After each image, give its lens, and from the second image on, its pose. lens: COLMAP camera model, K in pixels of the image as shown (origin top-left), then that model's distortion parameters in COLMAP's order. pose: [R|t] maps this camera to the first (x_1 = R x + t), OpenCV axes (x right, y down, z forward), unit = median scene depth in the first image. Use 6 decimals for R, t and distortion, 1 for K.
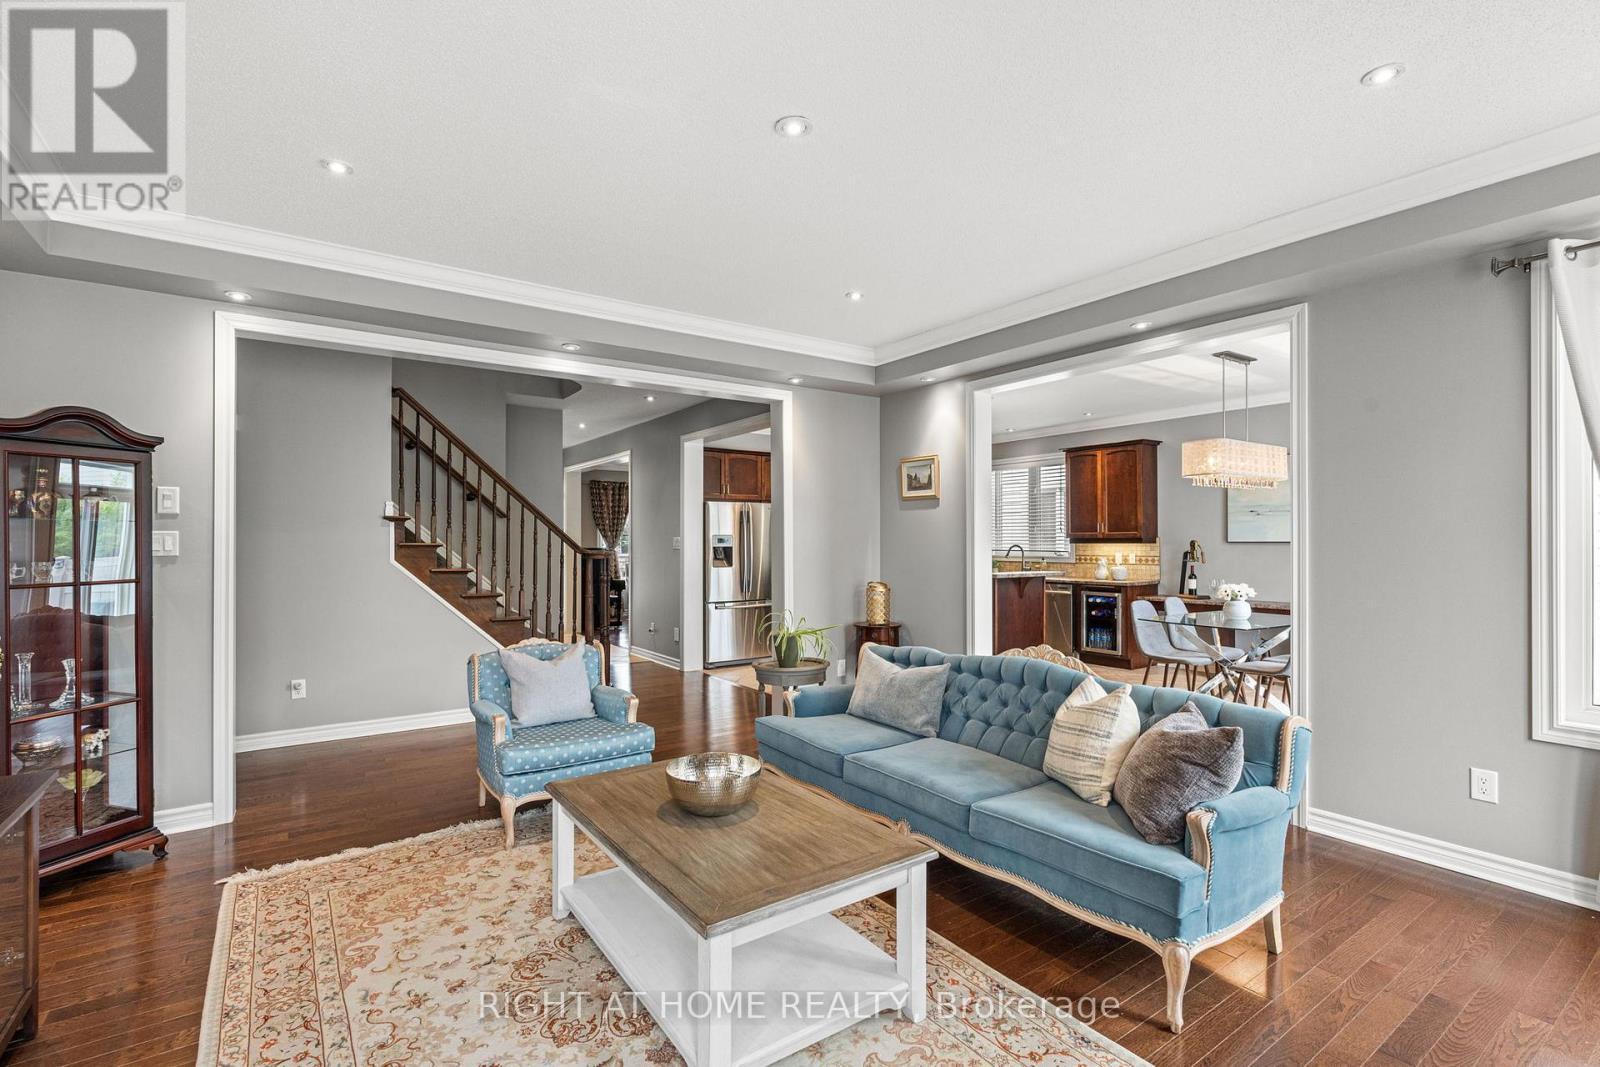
lens RADIAL K [[736.4, 0, 801.7], [0, 736.4, 541.8], [0, 0, 1]] dist [-0.005040, 0.000169]
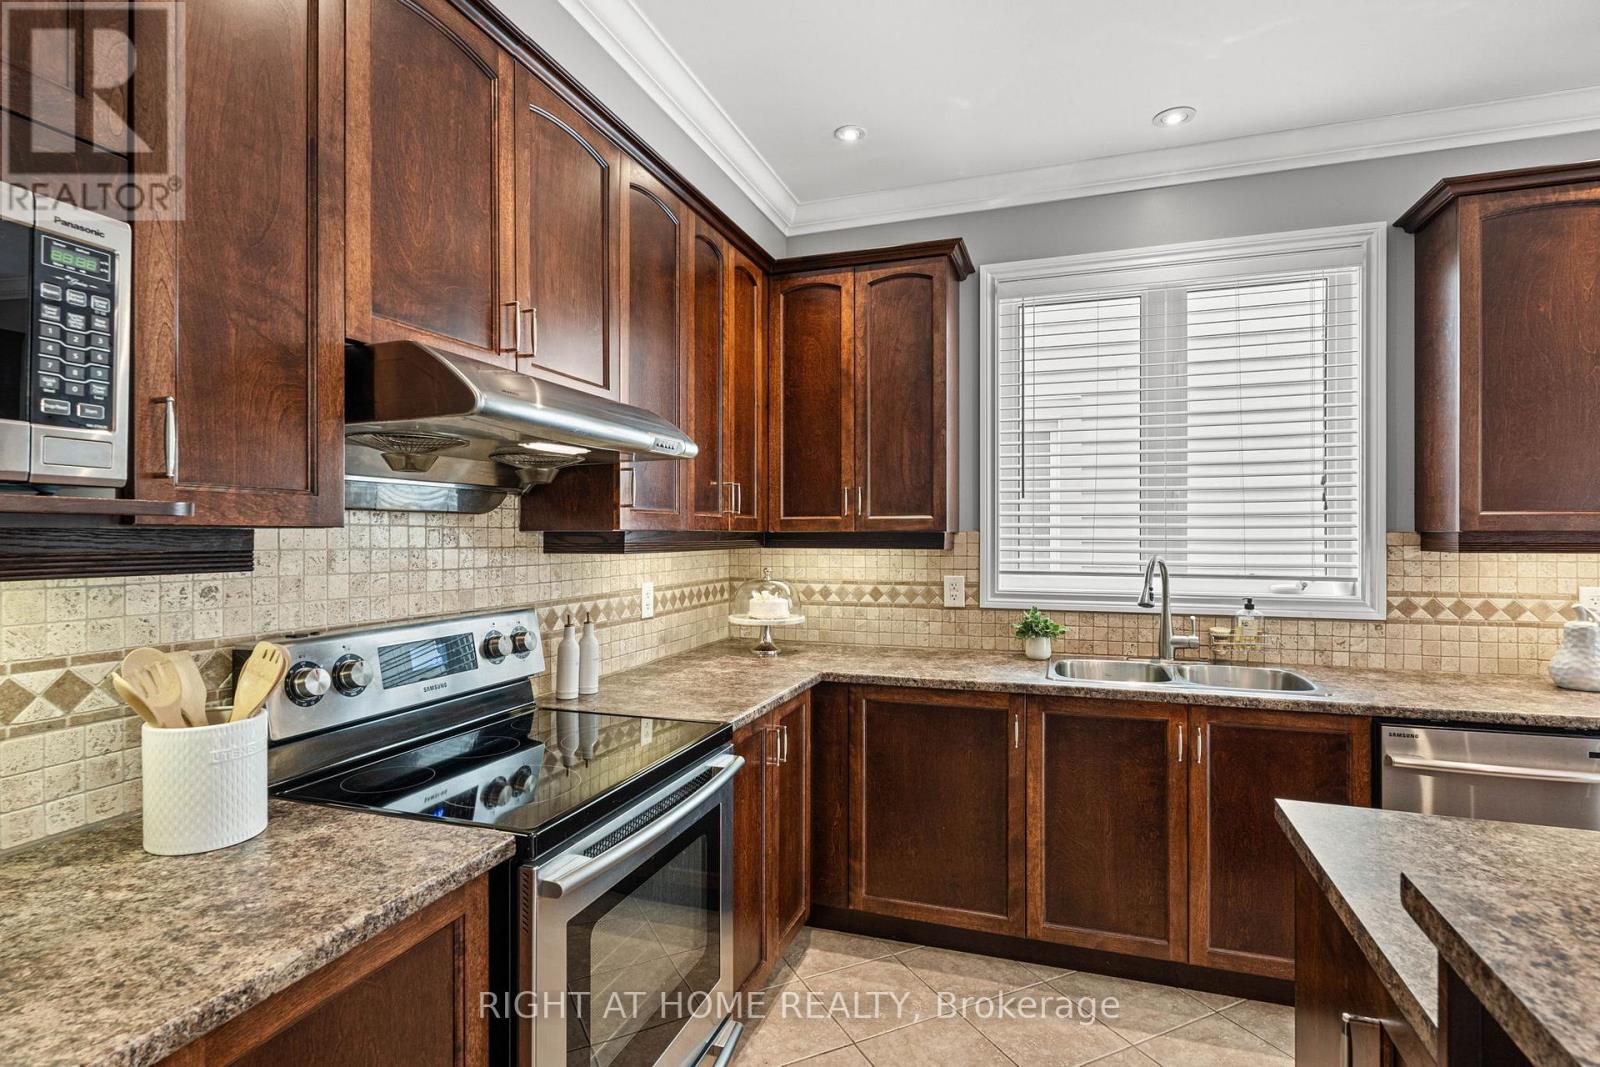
lens RADIAL K [[787.3, 0, 801.5], [0, 787.3, 534.2], [0, 0, 1]] dist [-0.003740, 0.001761]
pose [[0.813436, 0.004887, 0.581634, 0.016685], [-0.003330, 0.999987, -0.003745, -0.002634], [-0.581645, 0.001109, 0.813442, 0.960268]]
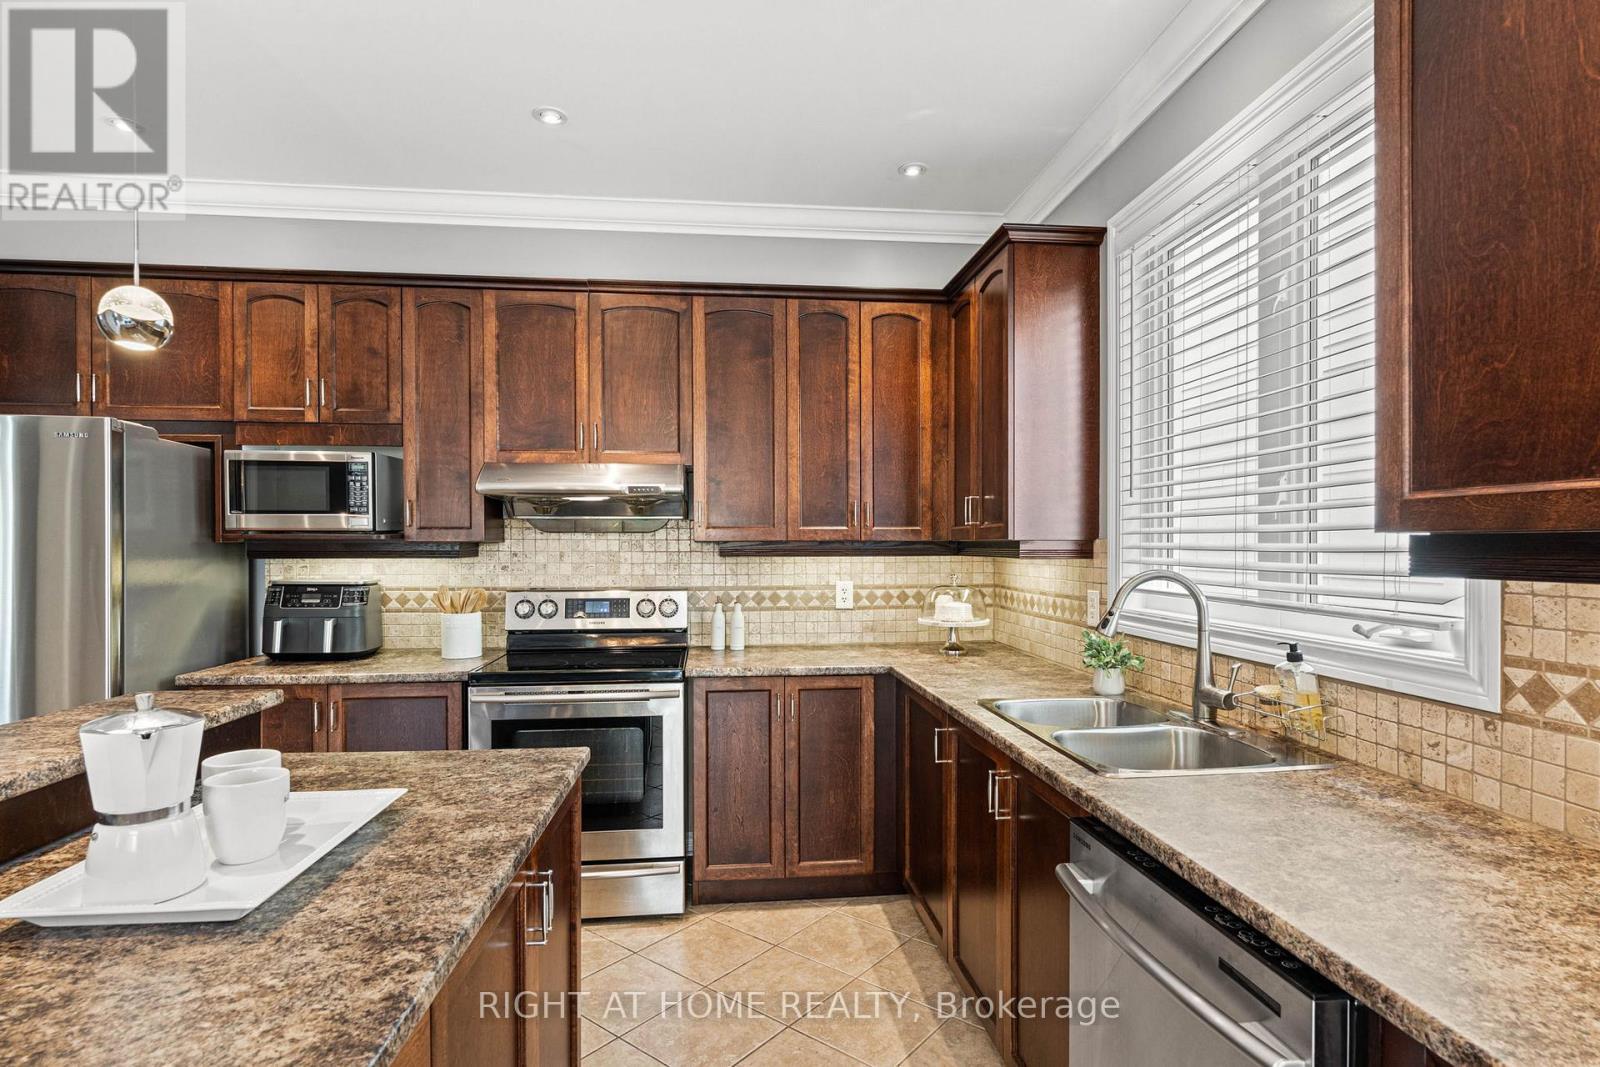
lens RADIAL K [[814.7, 0, 802.5], [0, 814.7, 553.1], [0, 0, 1]] dist [0.000553, 0.000892]
pose [[0.874217, 0.007001, -0.485485, 0.359539], [-0.001660, 0.999933, 0.011430, -0.003470], [0.485532, -0.009187, 0.874170, 0.869898]]
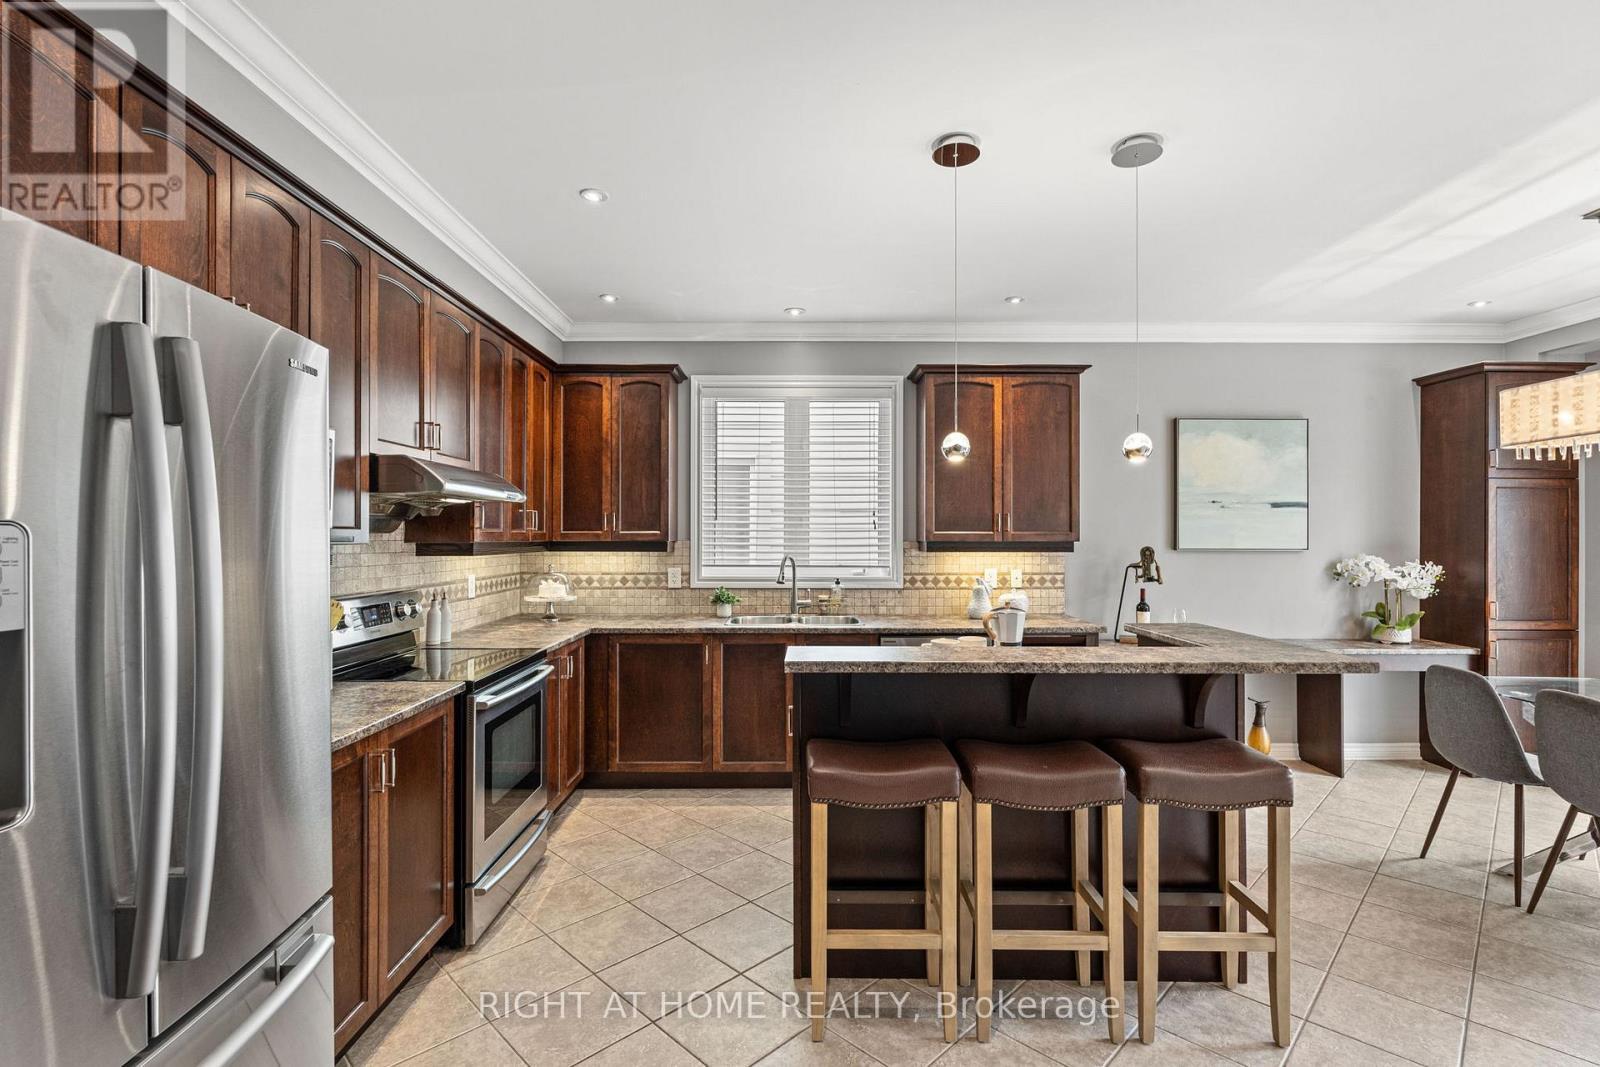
lens RADIAL K [[736.4, 0, 798.8], [0, 736.4, 534.2], [0, 0, 1]] dist [-0.005040, 0.000169]
pose [[0.576216, 0.007581, 0.817262, -0.111217], [-0.002814, 0.999969, -0.007292, -0.006636], [-0.817292, 0.001902, 0.576220, 0.820922]]
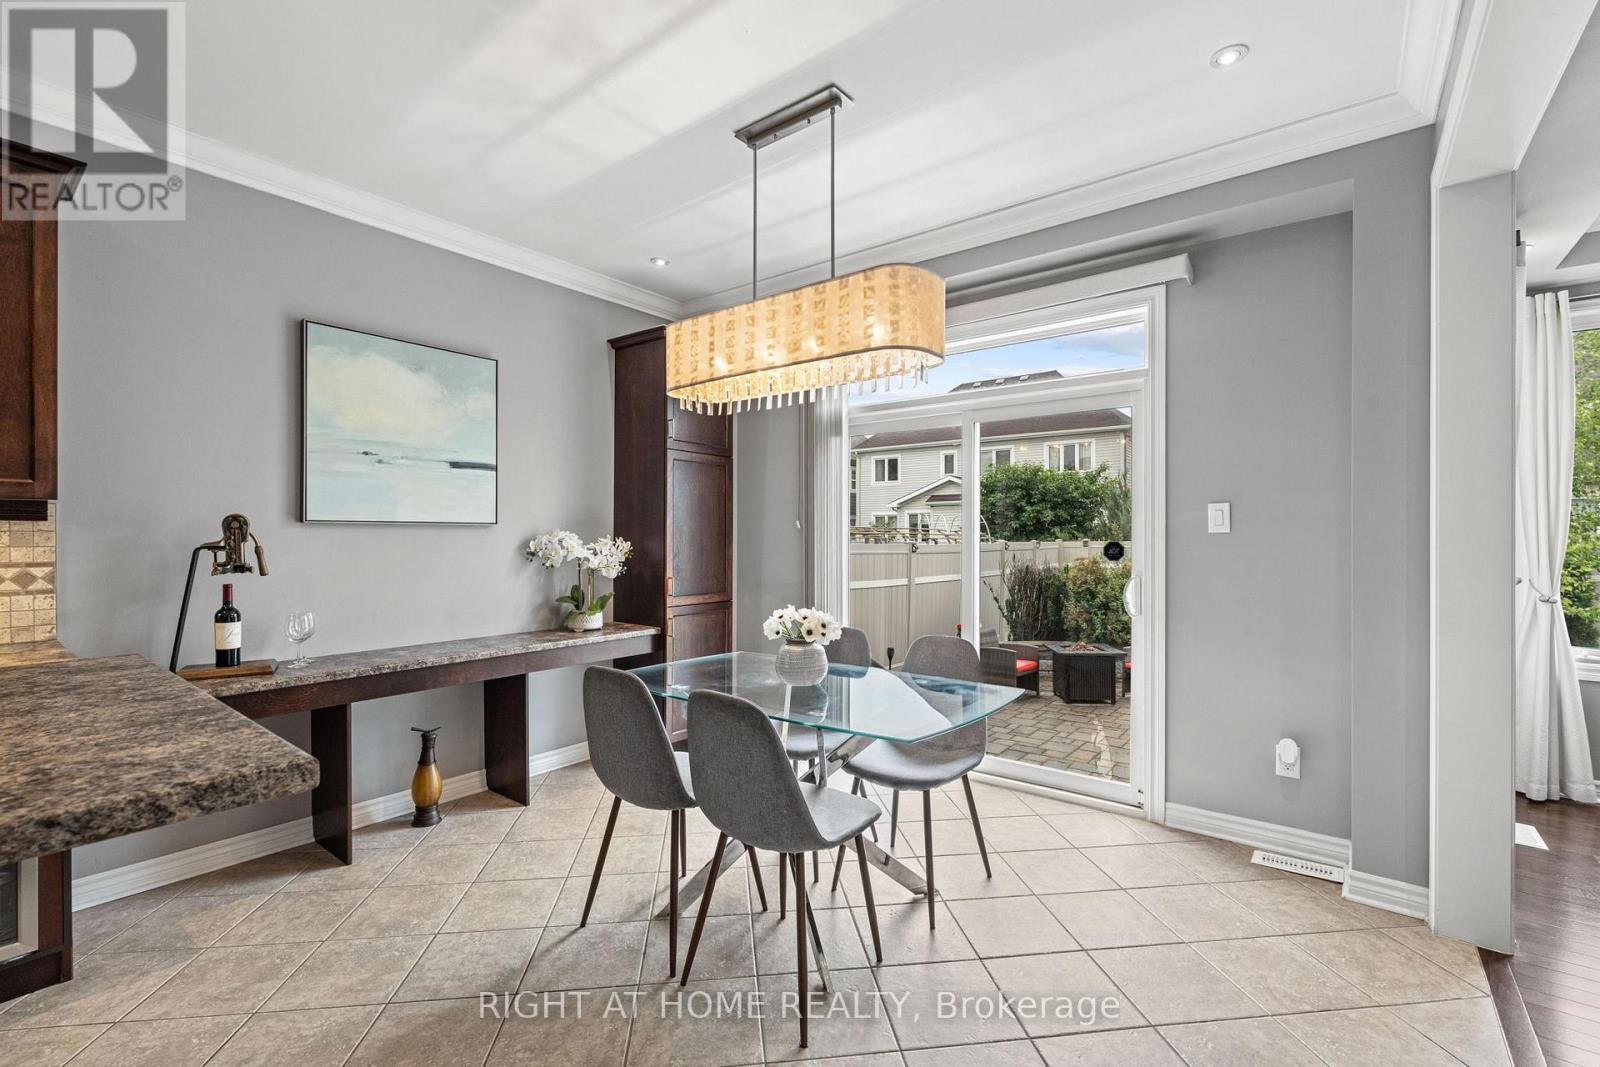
lens RADIAL K [[710.1, 0, 808.3], [0, 710.1, 537.7], [0, 0, 1]] dist [-0.004242, -0.000505]
pose [[-0.299150, -0.000951, 0.954205, 0.107551], [0.000947, 0.999999, 0.001294, 0.008429], [-0.954205, 0.001291, -0.299149, 0.773366]]
